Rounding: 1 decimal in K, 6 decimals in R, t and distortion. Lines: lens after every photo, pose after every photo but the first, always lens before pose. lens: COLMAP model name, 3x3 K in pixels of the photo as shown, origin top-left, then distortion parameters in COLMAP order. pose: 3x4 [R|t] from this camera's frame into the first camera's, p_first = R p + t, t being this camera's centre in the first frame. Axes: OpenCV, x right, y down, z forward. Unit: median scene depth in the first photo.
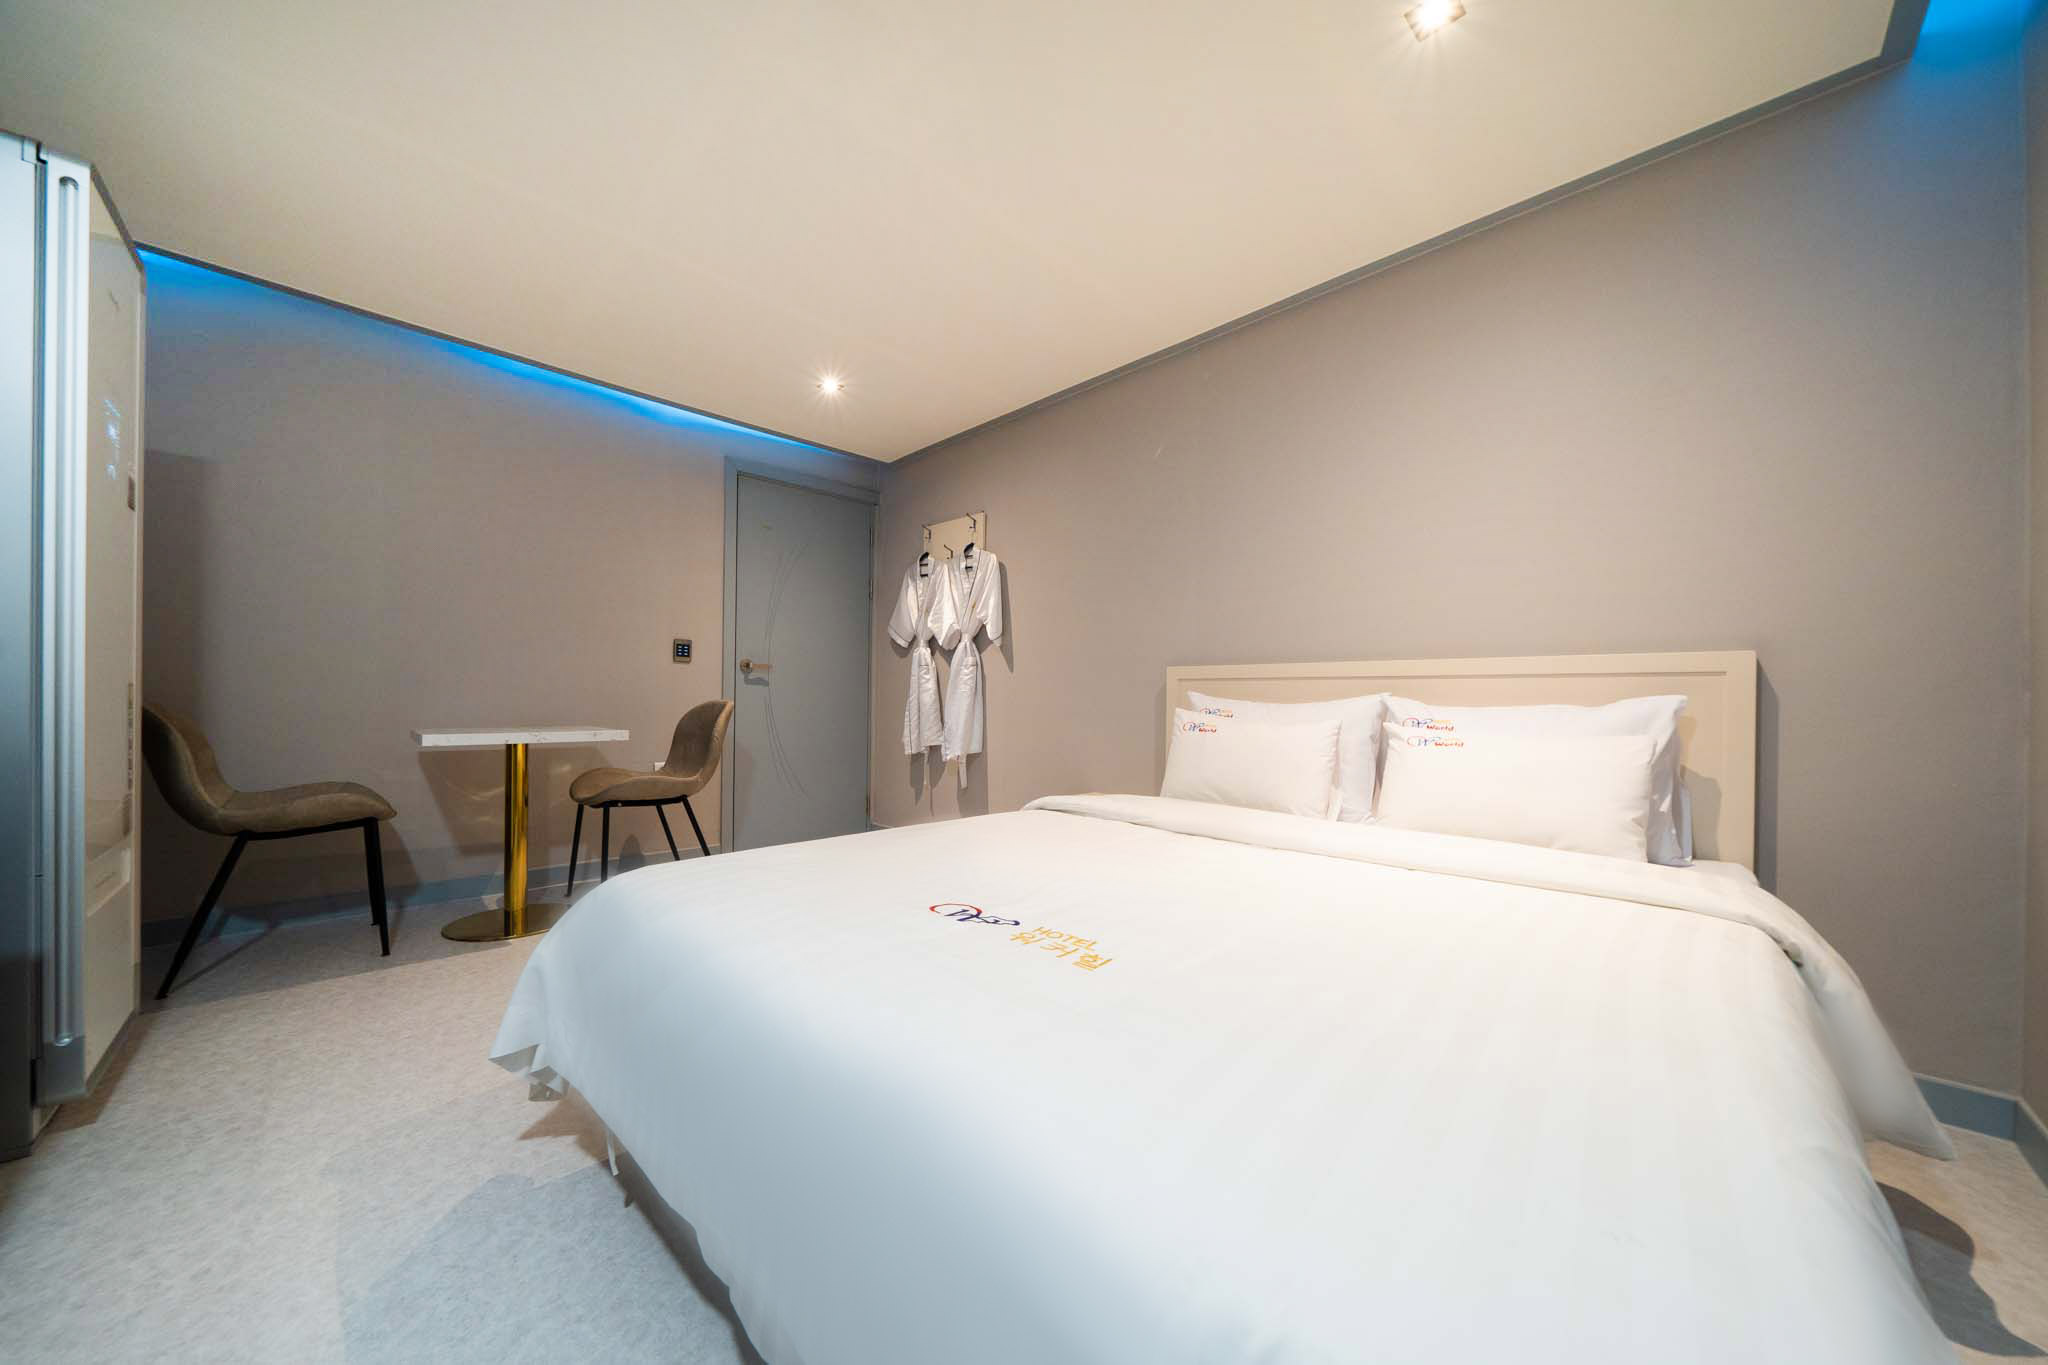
lens RADIAL K [[715.4, 0, 988.3], [0, 715.4, 695.0], [0, 0, 1]] dist [-0.002340, -0.000180]
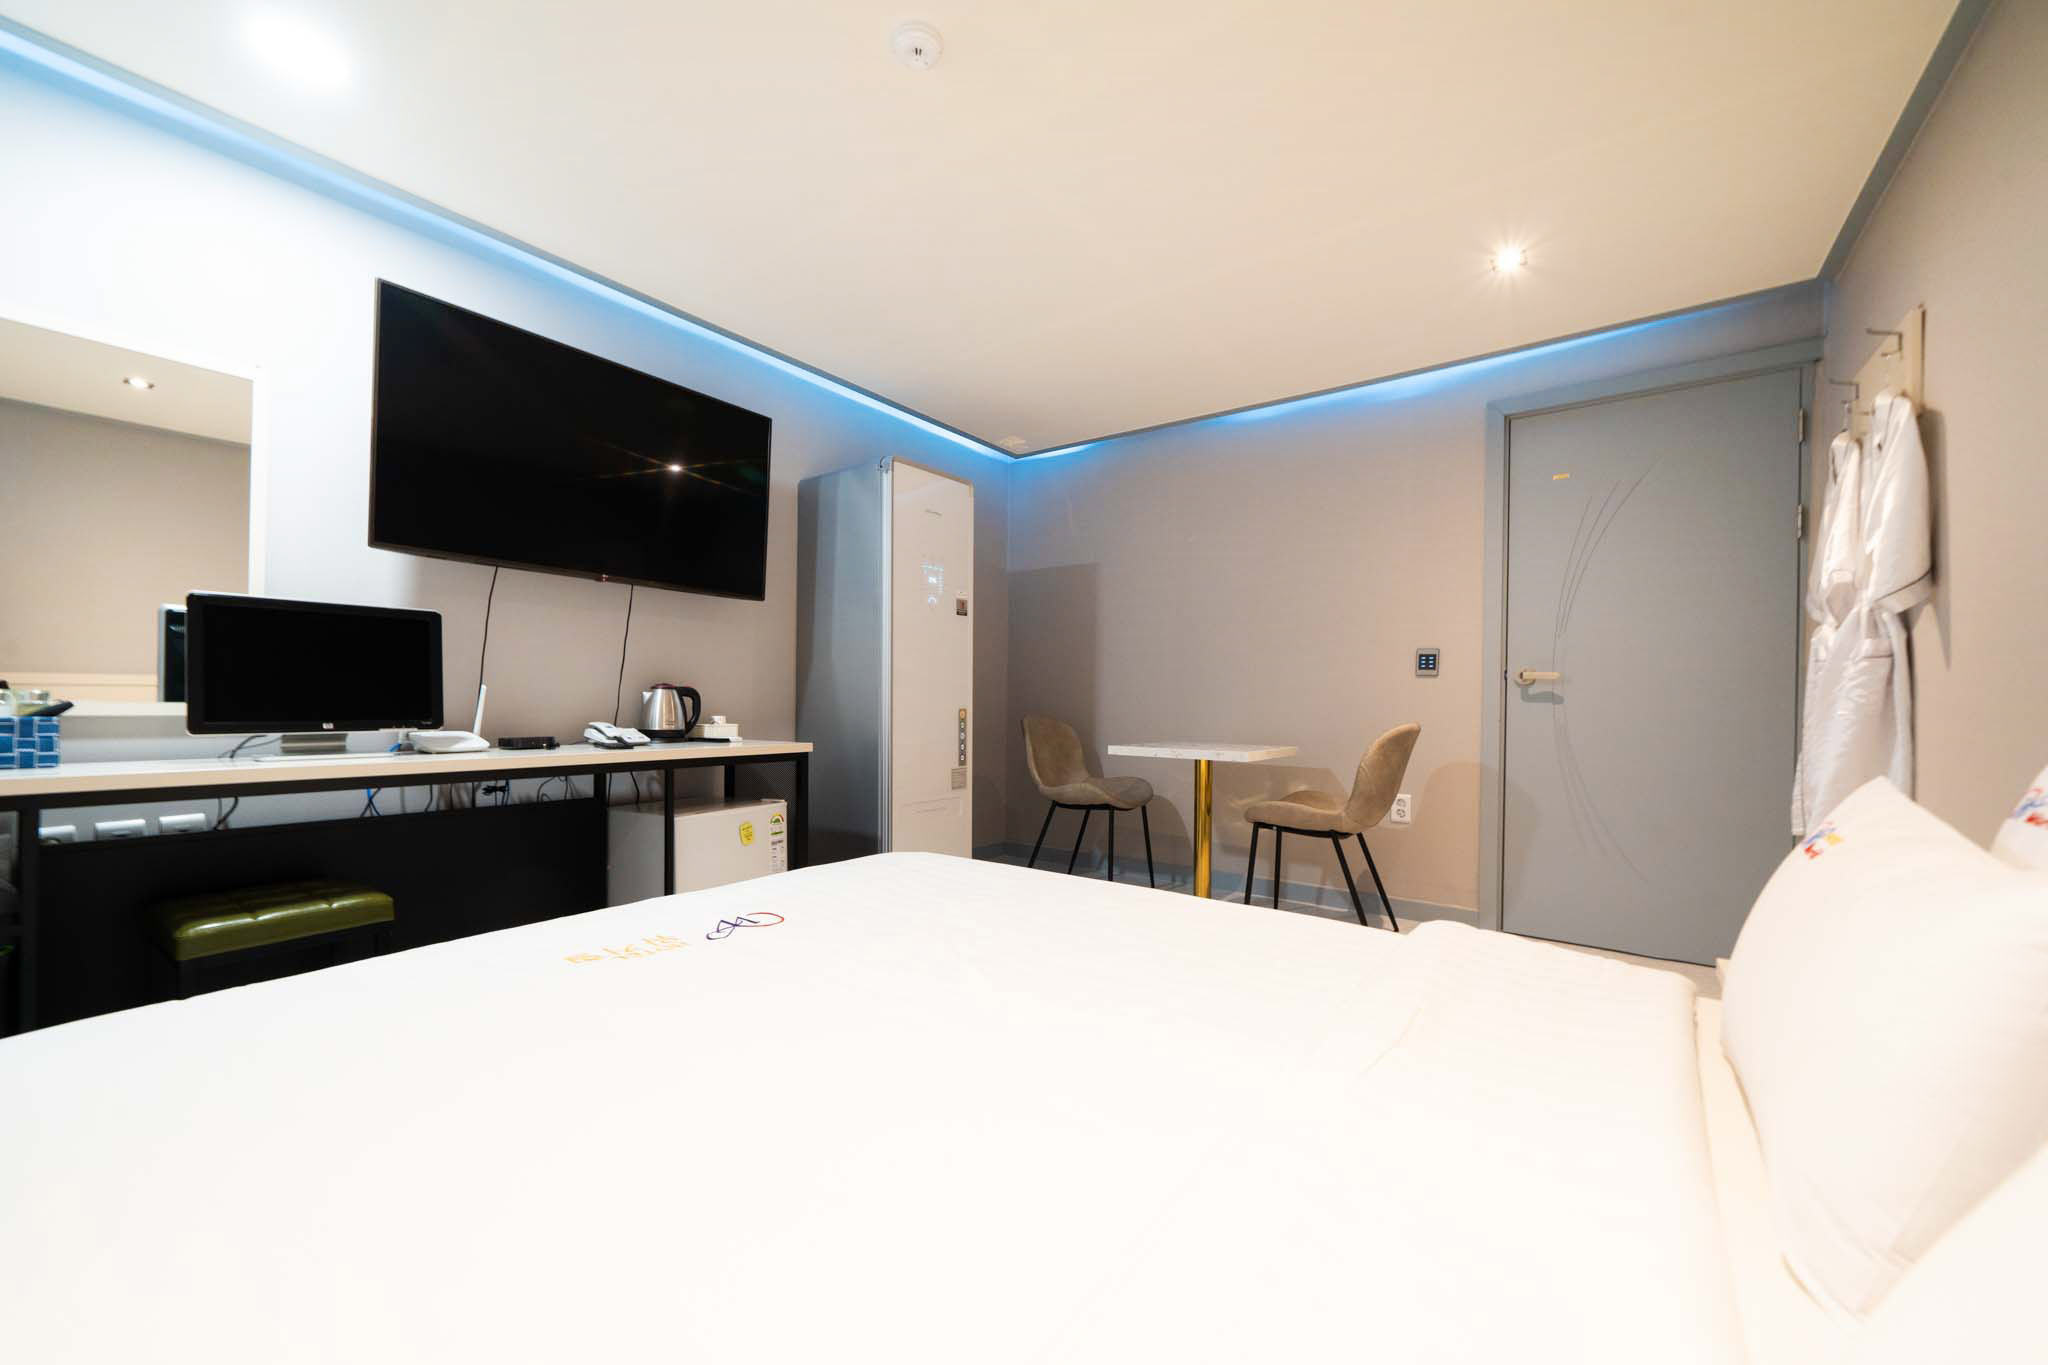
lens RADIAL K [[762.1, 0, 990.3], [0, 762.1, 697.0], [0, 0, 1]] dist [-0.002578, -0.000114]
pose [[0.146507, -0.015009, -0.989096, 0.428064], [-0.001509, 0.999880, -0.015397, -0.009145], [0.989208, 0.003748, 0.146467, 0.430152]]
